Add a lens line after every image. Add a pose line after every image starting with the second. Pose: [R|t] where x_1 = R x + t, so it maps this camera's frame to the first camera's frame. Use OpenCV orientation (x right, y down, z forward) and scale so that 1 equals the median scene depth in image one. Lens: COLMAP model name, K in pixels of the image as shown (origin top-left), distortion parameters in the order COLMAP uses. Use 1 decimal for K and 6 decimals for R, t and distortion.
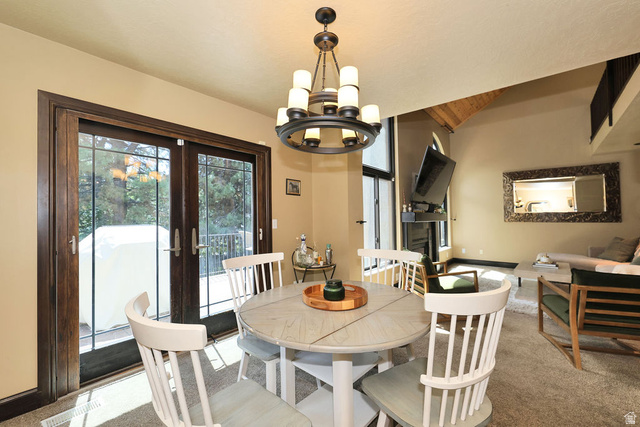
lens RADIAL K [[270.7, 0, 322.6], [0, 270.7, 211.4], [0, 0, 1]] dist [0.001540, 0.000420]
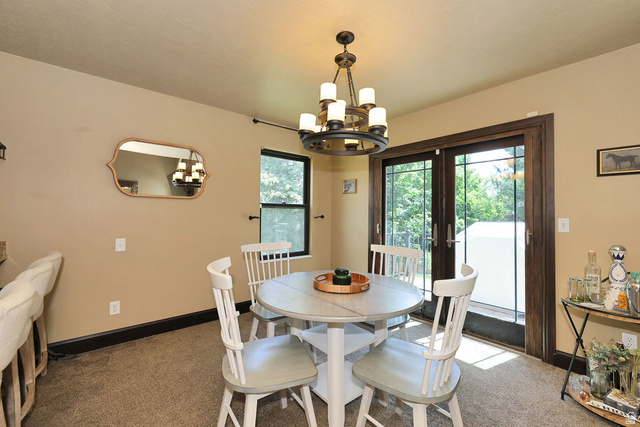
lens RADIAL K [[270.7, 0, 322.6], [0, 270.7, 211.4], [0, 0, 1]] dist [0.001540, 0.000420]
pose [[-0.169730, -0.004742, -0.985479, 0.745166], [0.016703, 0.999831, -0.007688, 0.010675], [0.985349, -0.017766, -0.169622, 0.689051]]
